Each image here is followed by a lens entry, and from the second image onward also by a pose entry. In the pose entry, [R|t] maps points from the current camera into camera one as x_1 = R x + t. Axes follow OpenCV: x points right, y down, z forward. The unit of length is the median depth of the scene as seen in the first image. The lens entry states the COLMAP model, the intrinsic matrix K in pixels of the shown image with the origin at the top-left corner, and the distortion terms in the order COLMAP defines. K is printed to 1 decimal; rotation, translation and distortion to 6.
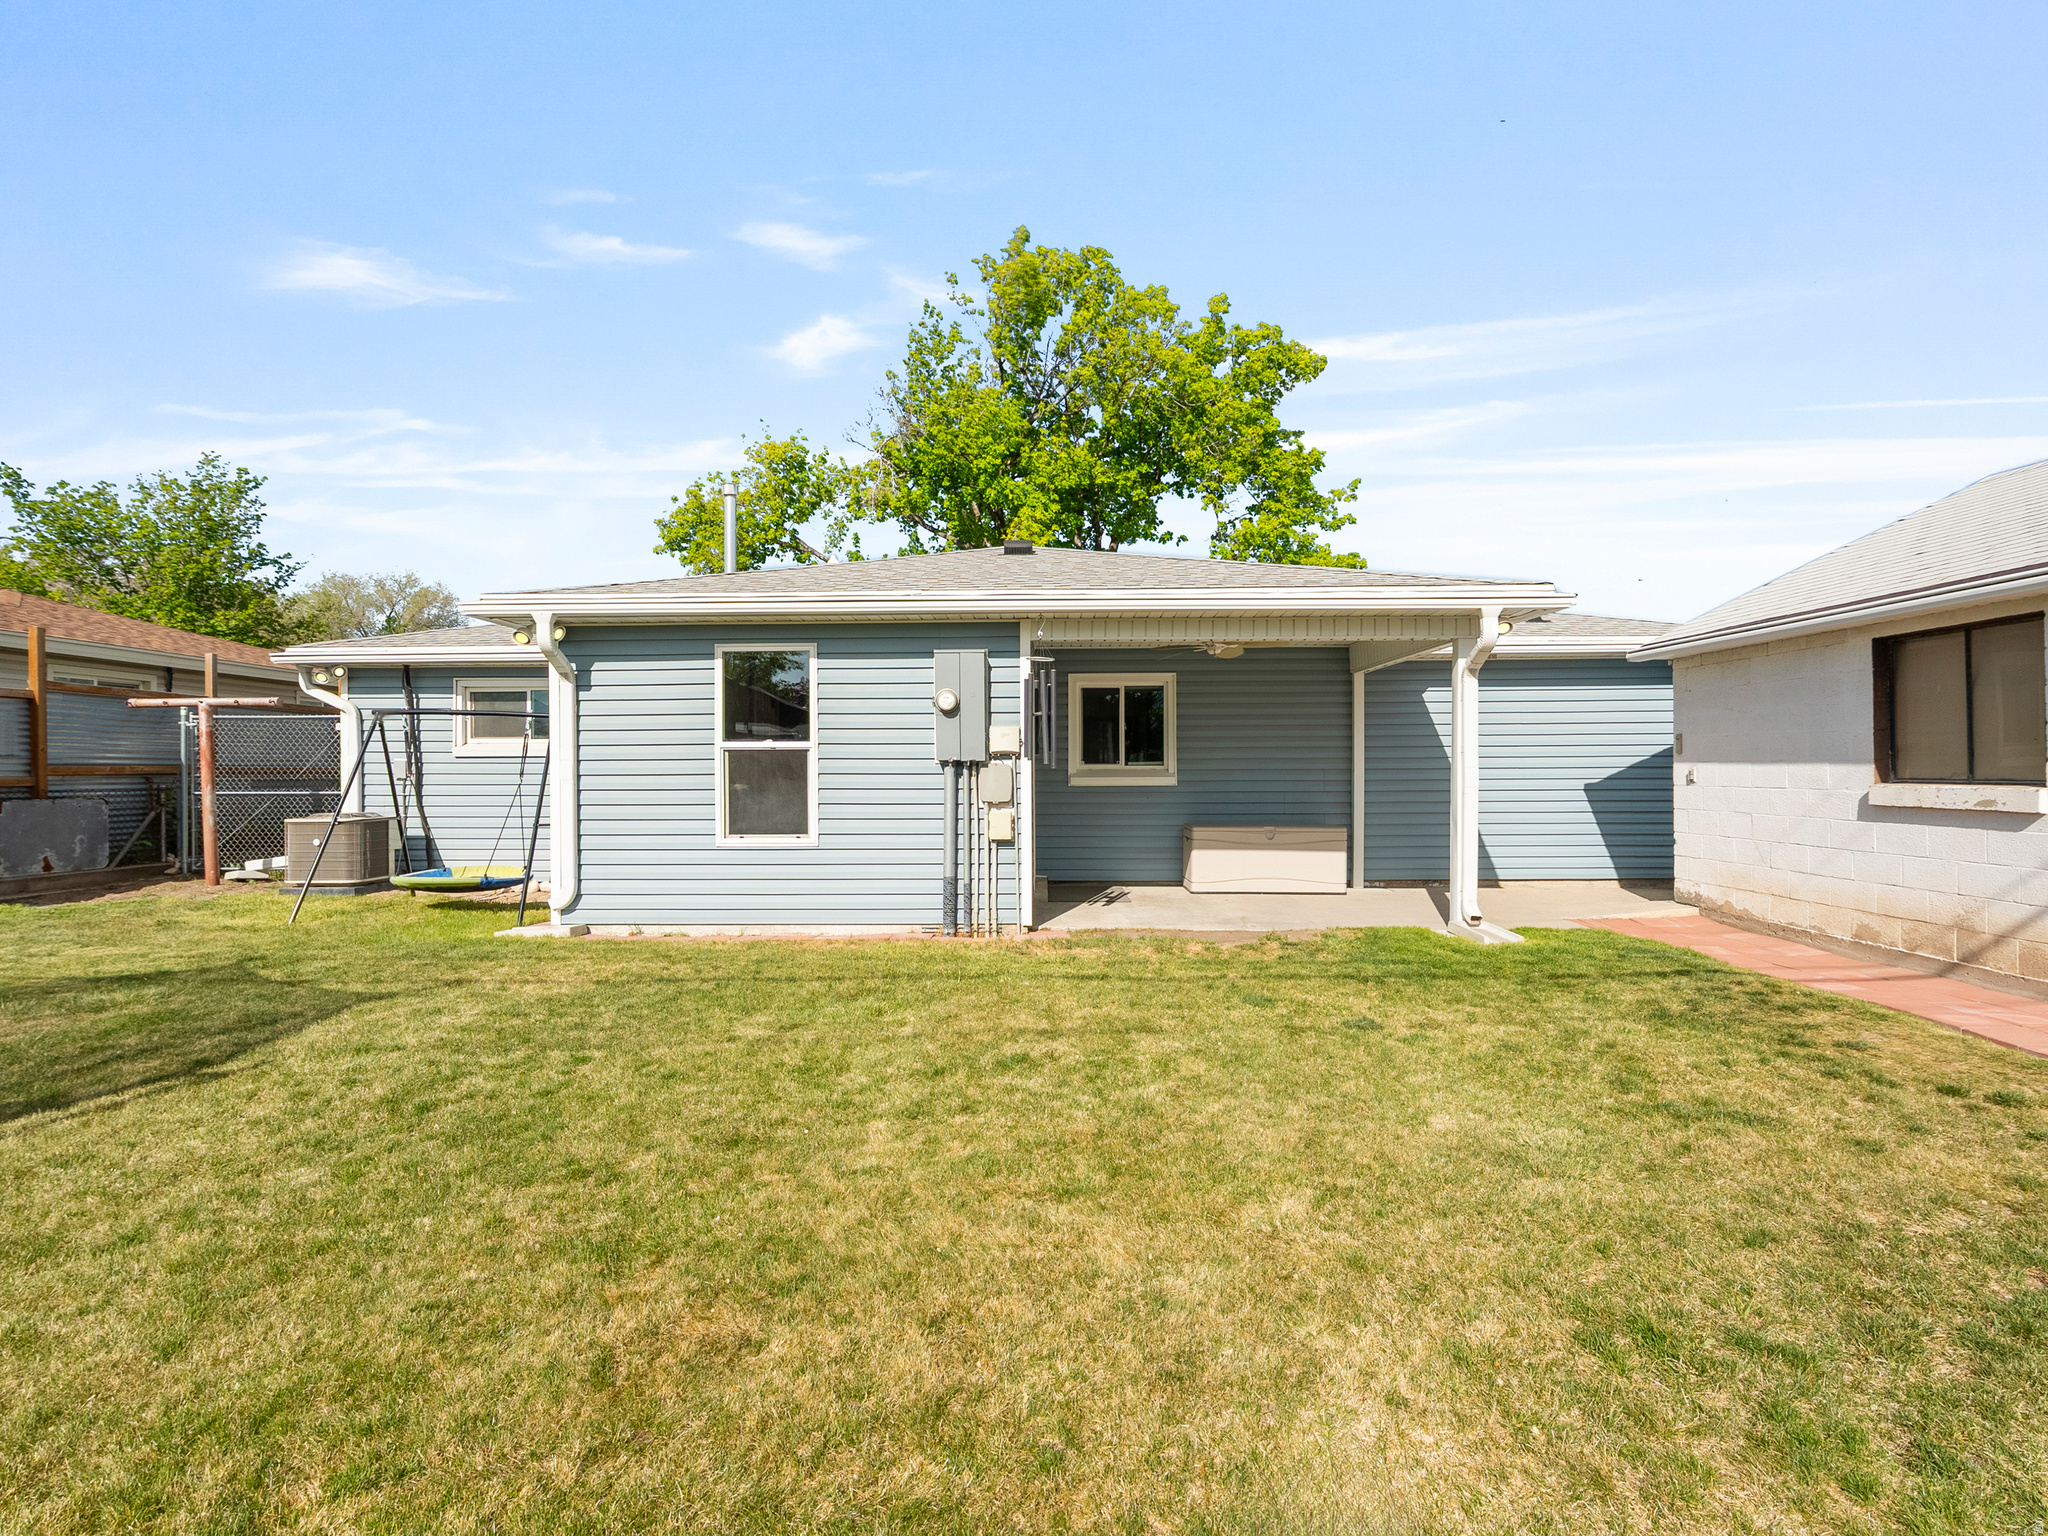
lens RADIAL K [[1040.5, 0, 1019.9], [0, 1040.5, 768.8], [0, 0, 1]] dist [-0.008519, 0.004375]
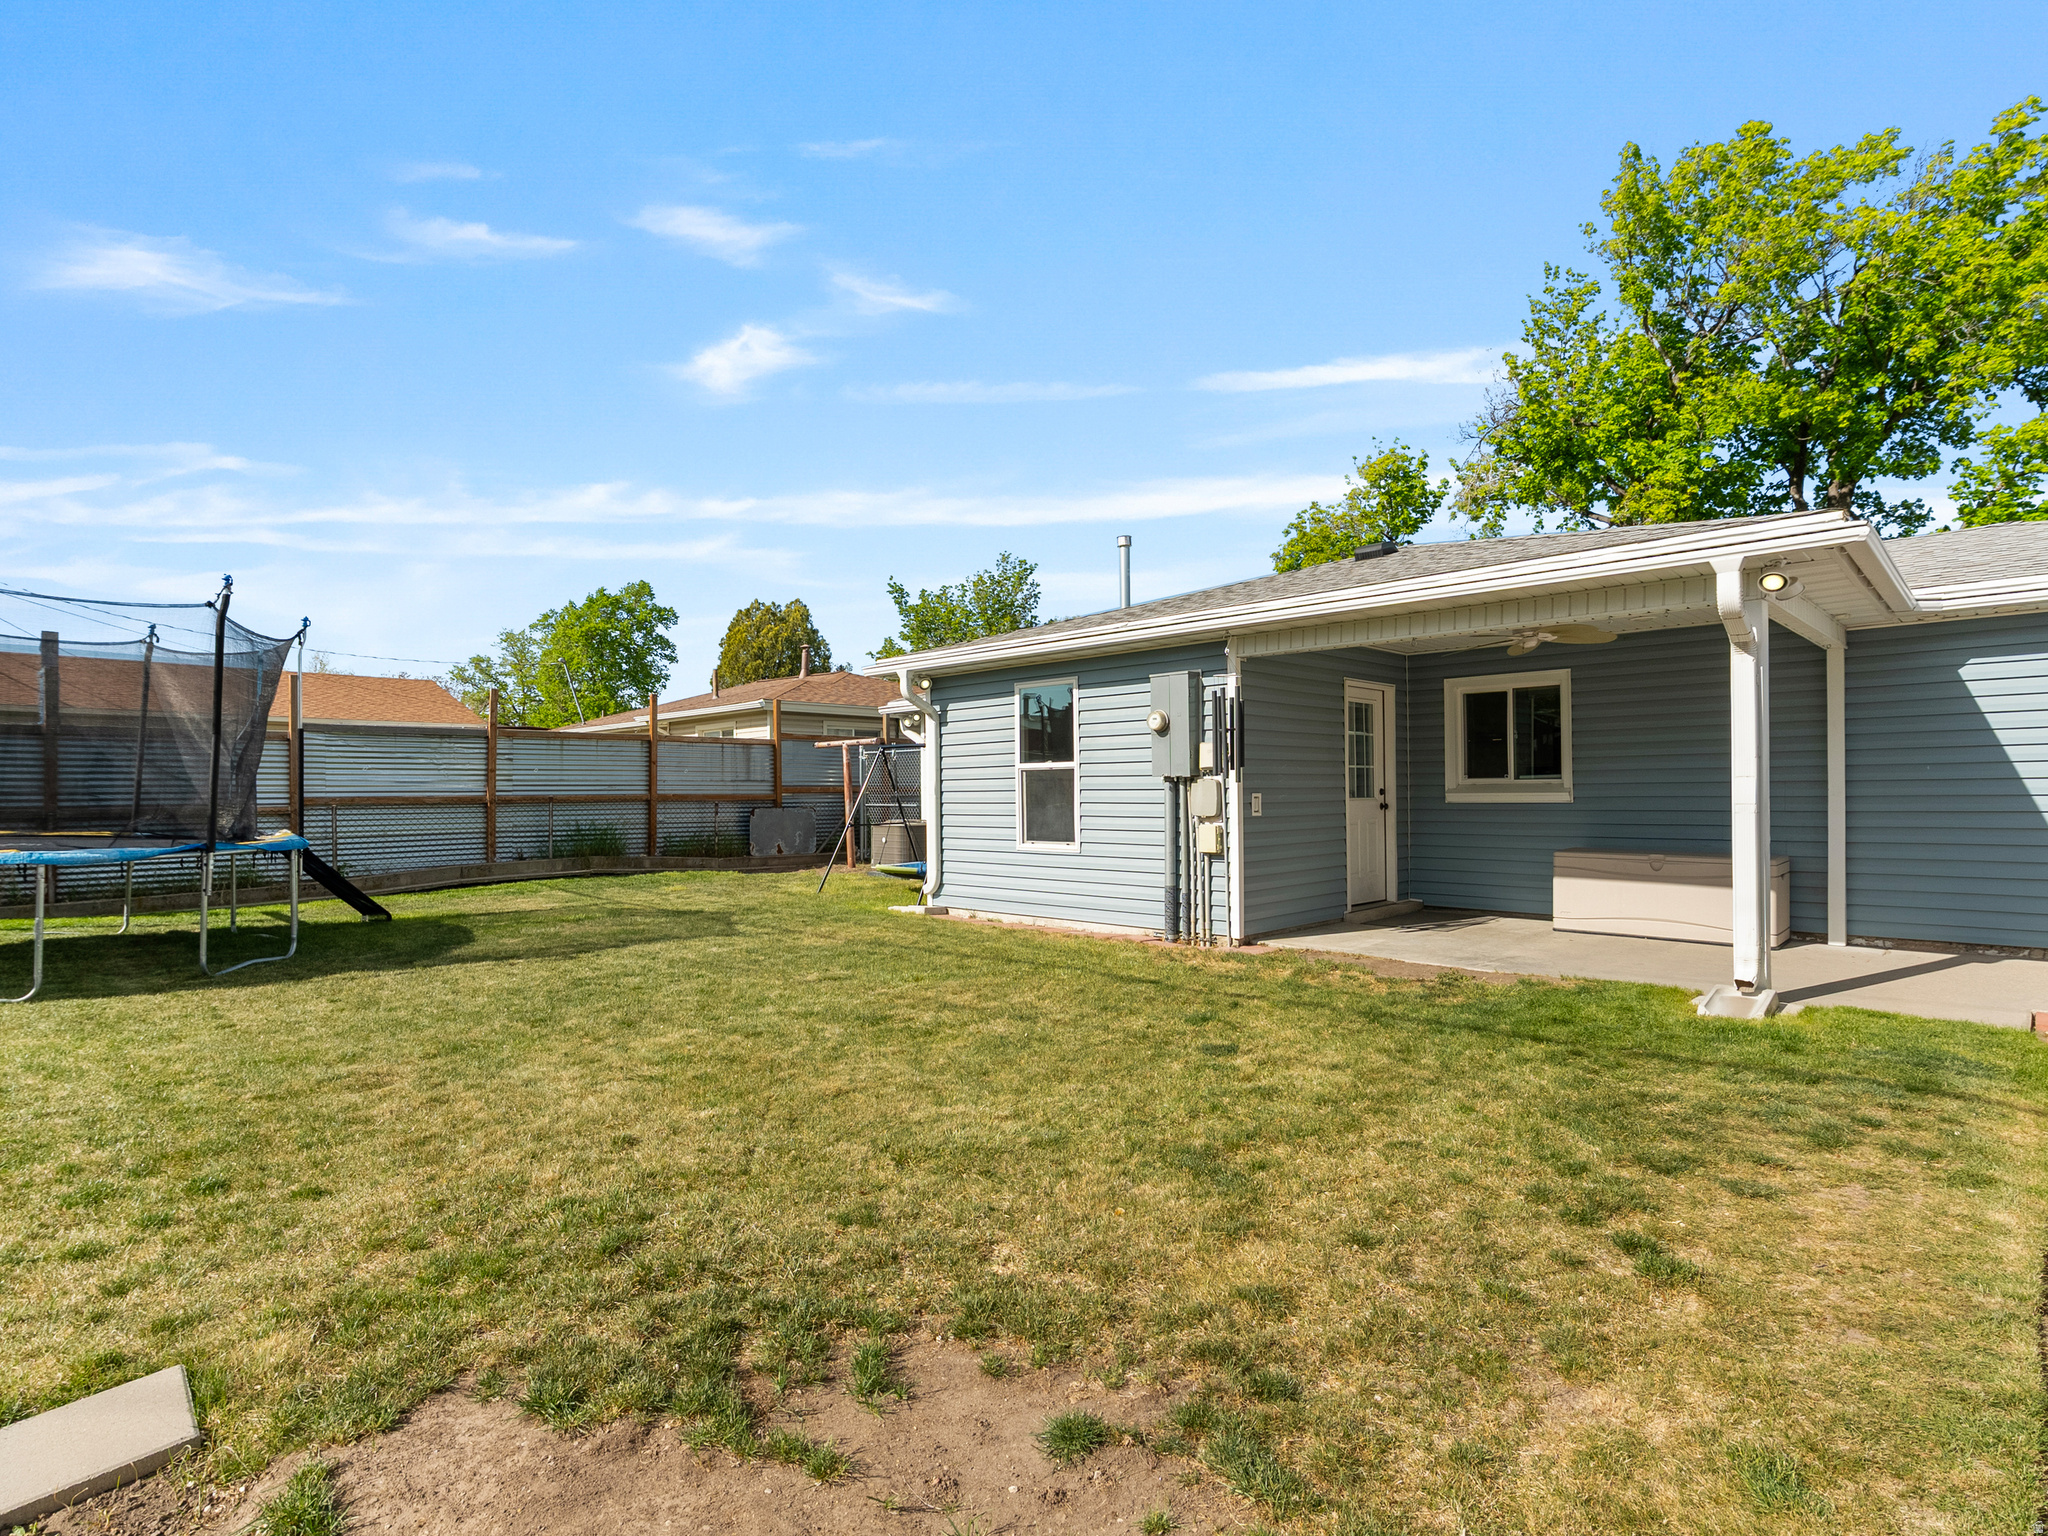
lens RADIAL K [[1040.5, 0, 1017.3], [0, 1040.5, 782.6], [0, 0, 1]] dist [-0.008519, 0.004375]
pose [[0.730457, -0.008414, -0.682907, 0.535550], [0.005196, 0.999964, -0.006763, 0.004221], [0.682939, 0.001392, 0.730474, 0.113940]]
